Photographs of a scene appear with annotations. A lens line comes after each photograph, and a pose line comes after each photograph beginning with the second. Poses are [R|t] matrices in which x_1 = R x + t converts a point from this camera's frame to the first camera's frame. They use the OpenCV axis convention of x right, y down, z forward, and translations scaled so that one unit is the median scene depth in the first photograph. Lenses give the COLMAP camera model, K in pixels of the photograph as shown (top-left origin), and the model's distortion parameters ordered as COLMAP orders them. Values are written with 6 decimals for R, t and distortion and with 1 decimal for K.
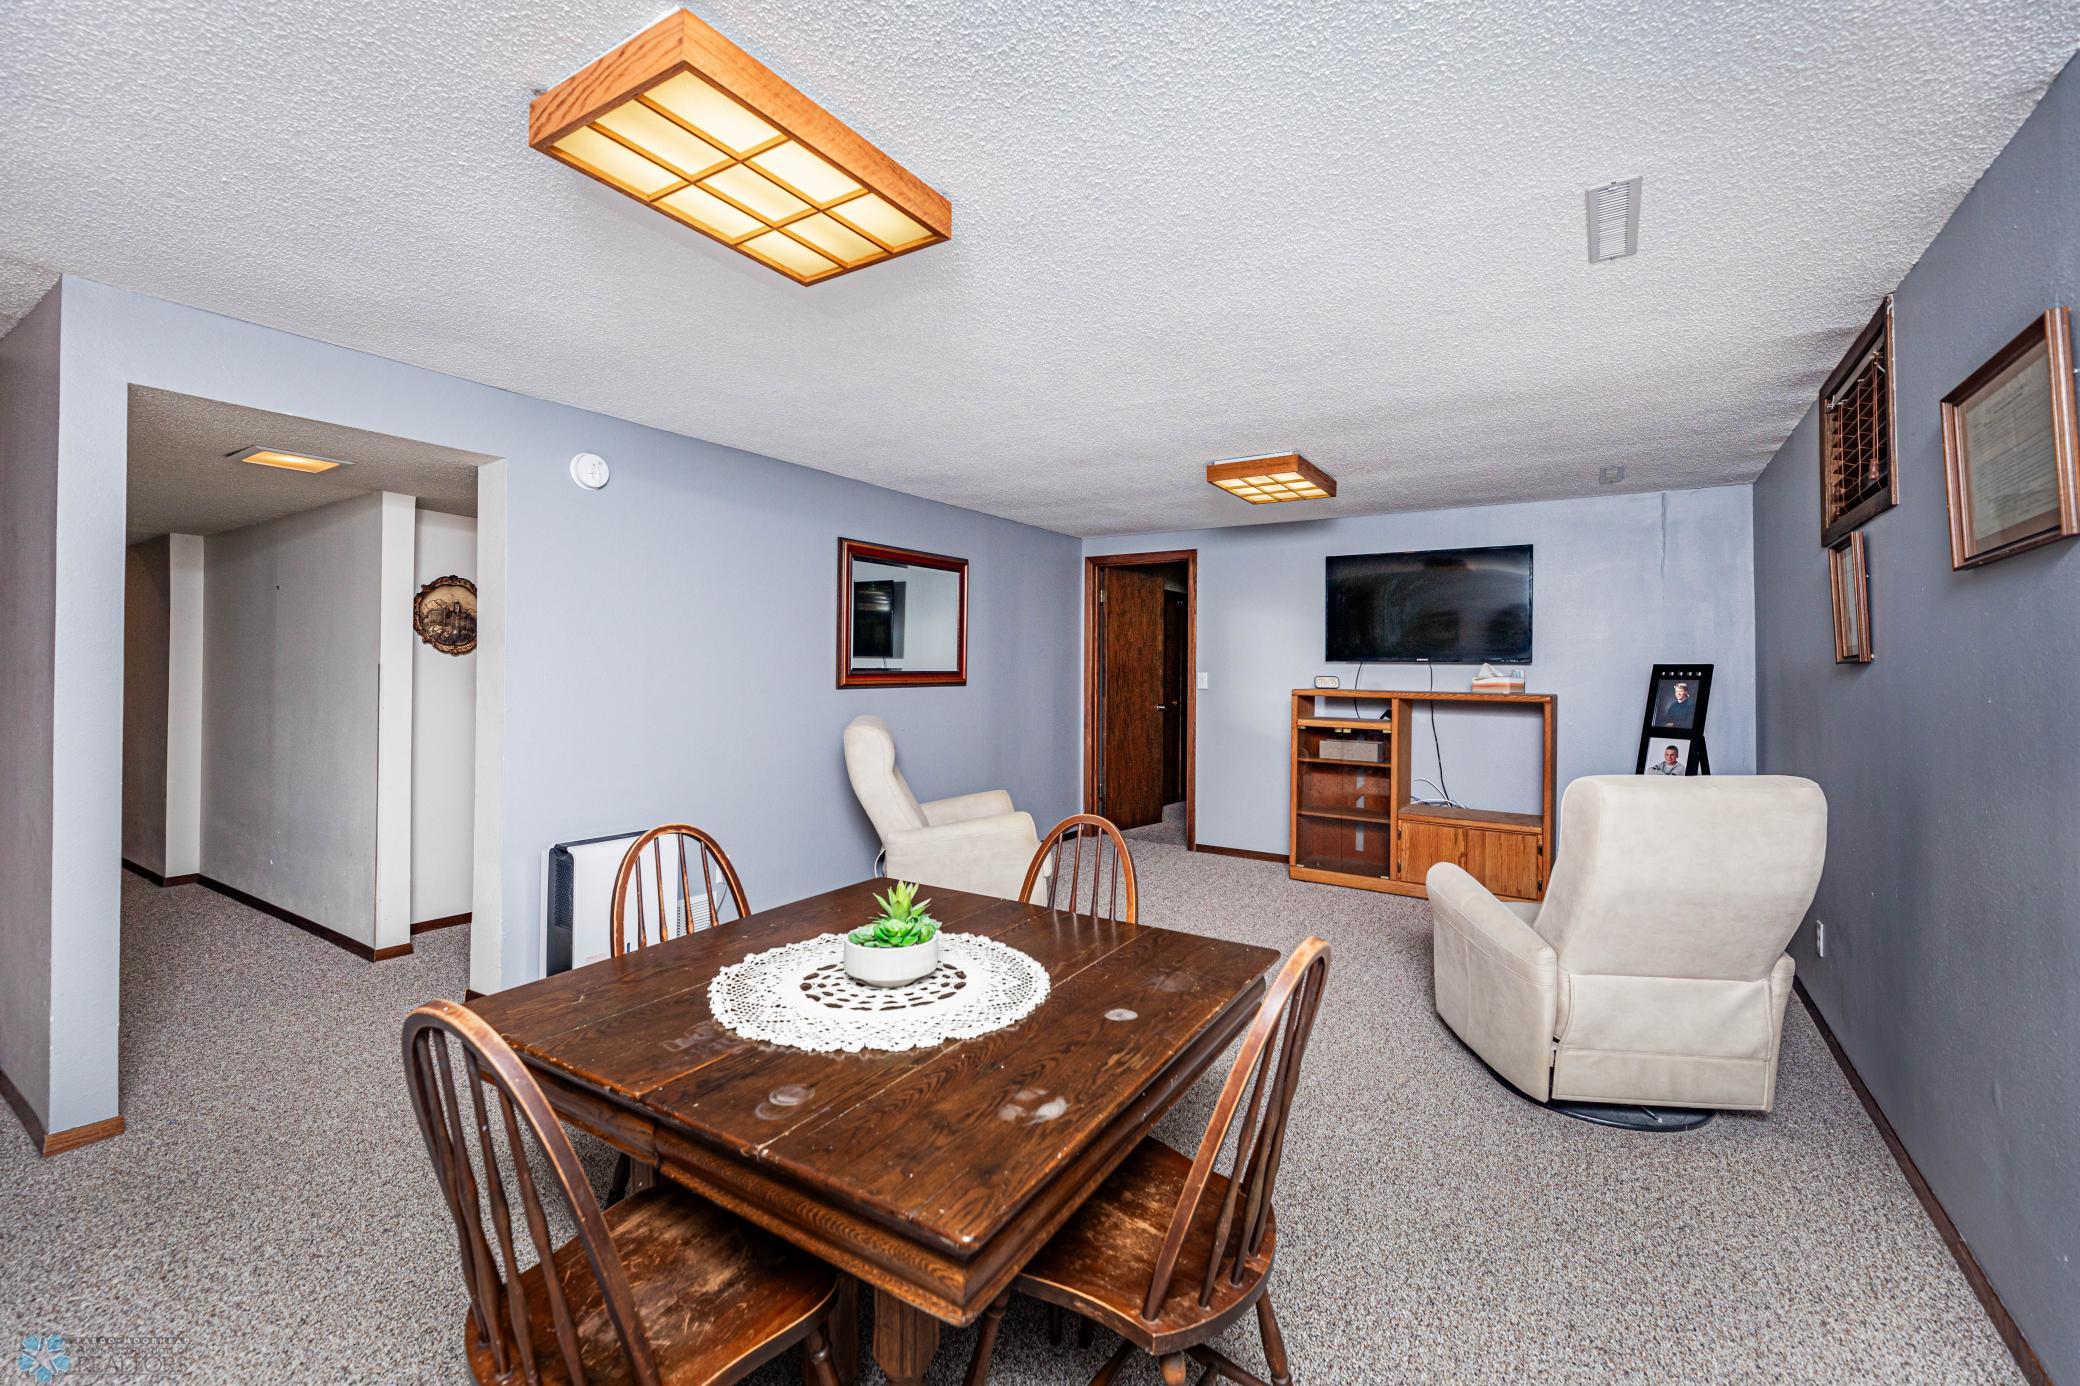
lens RADIAL K [[882.7, 0, 1040.1], [0, 882.7, 667.5], [0, 0, 1]] dist [-0.000100, -0.000012]
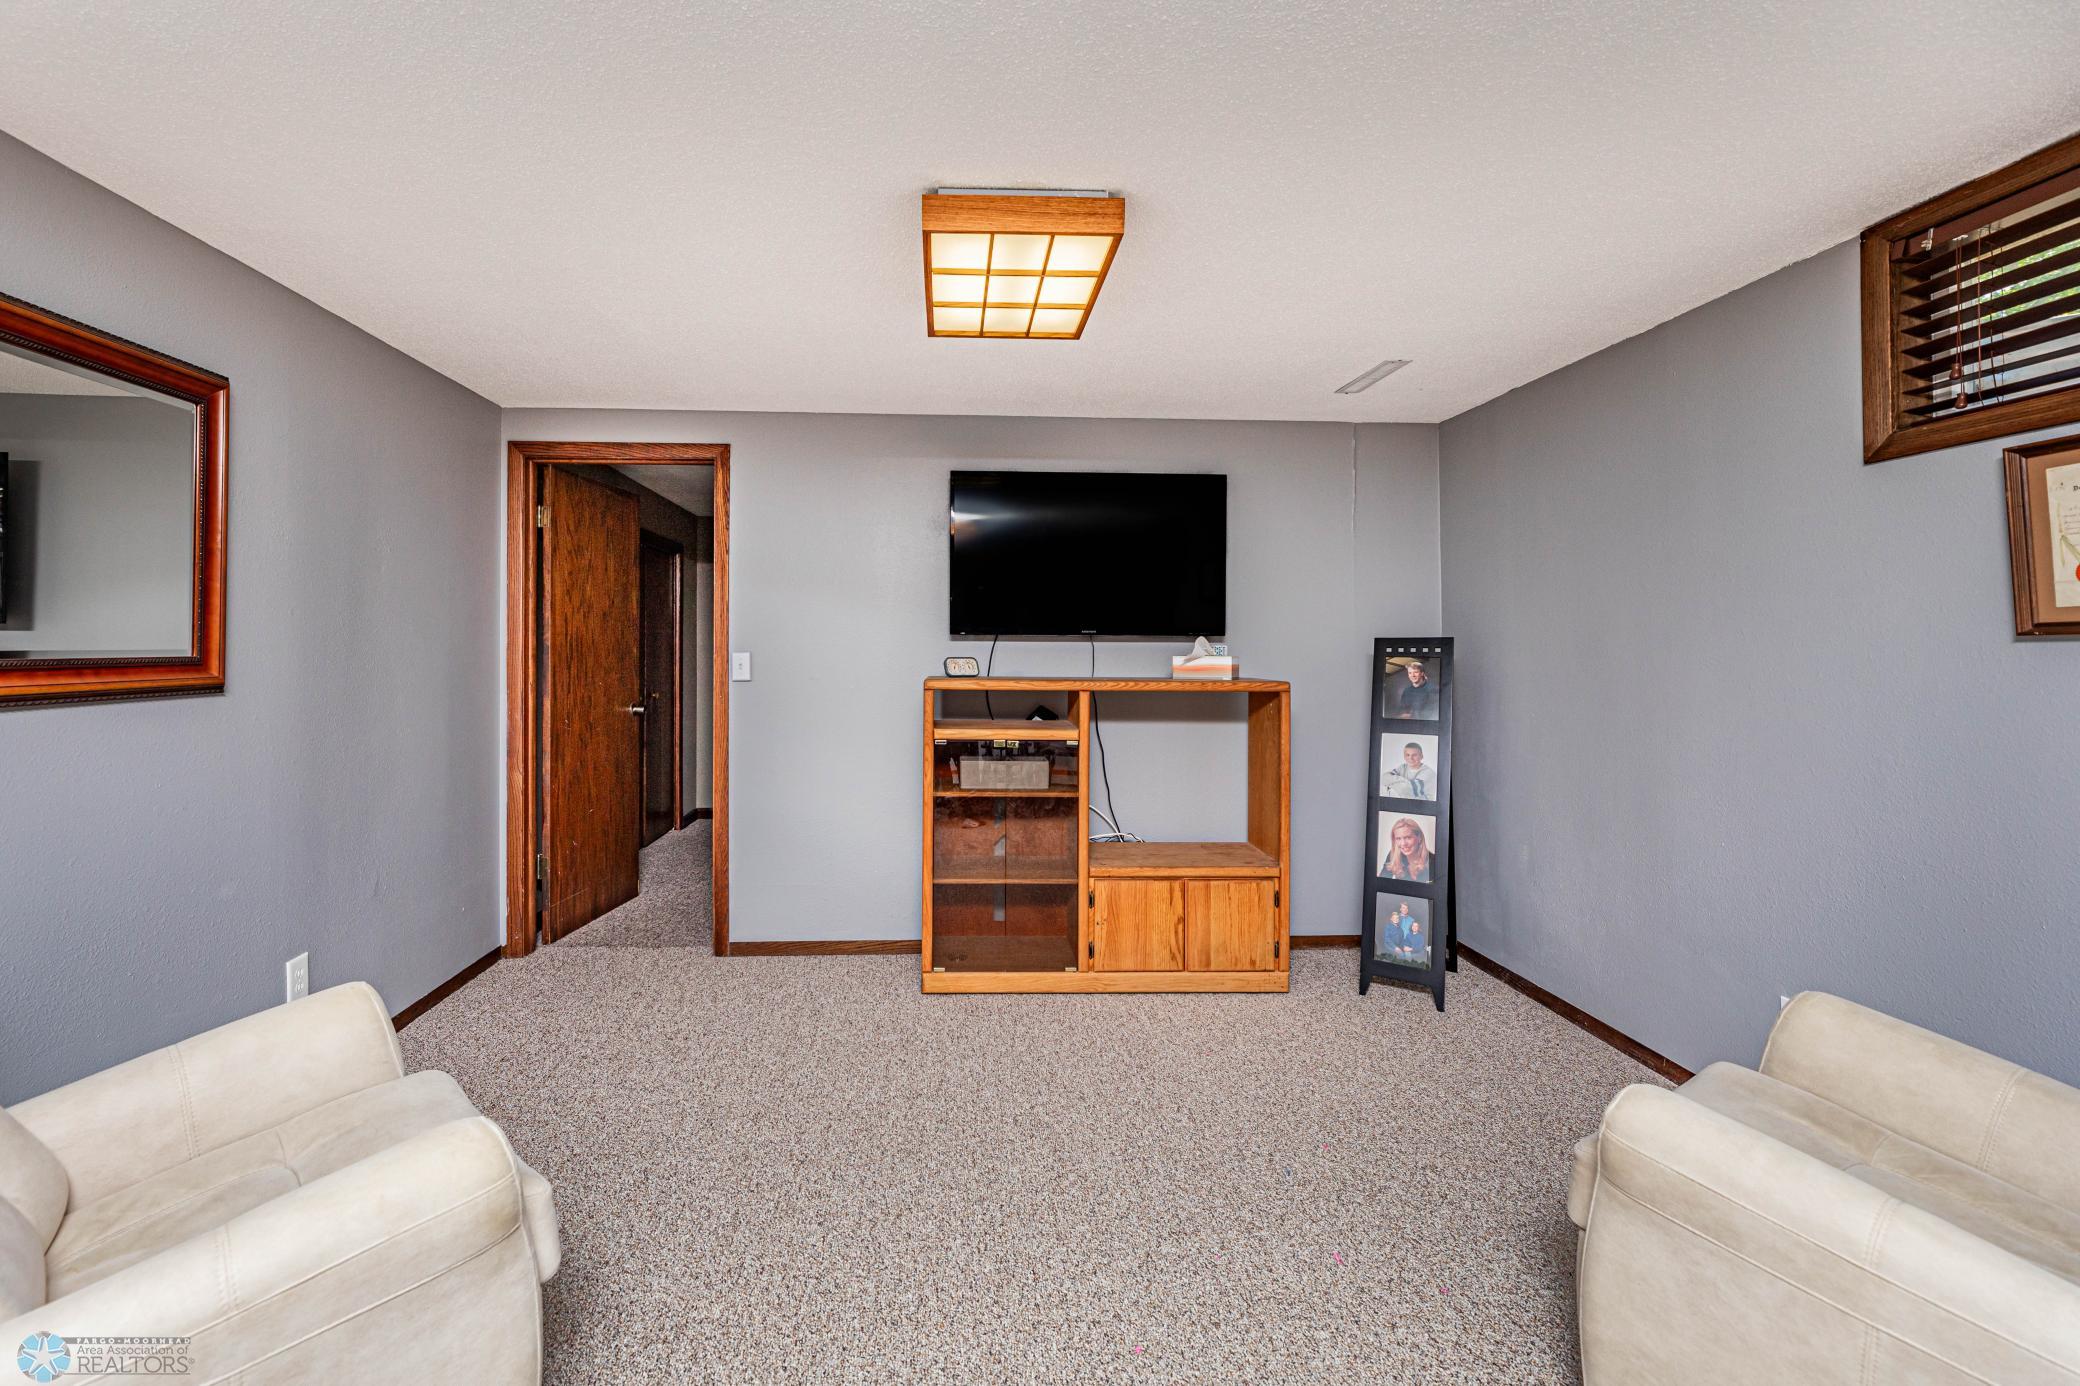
lens RADIAL K [[984.8, 0, 1036.2], [0, 984.8, 647.2], [0, 0, 1]] dist [0.021296, -0.000050]
pose [[0.818782, -0.010540, 0.574007, -0.041052], [0.005510, 0.999930, 0.010501, -0.005123], [-0.574078, -0.005436, 0.818783, 0.400627]]
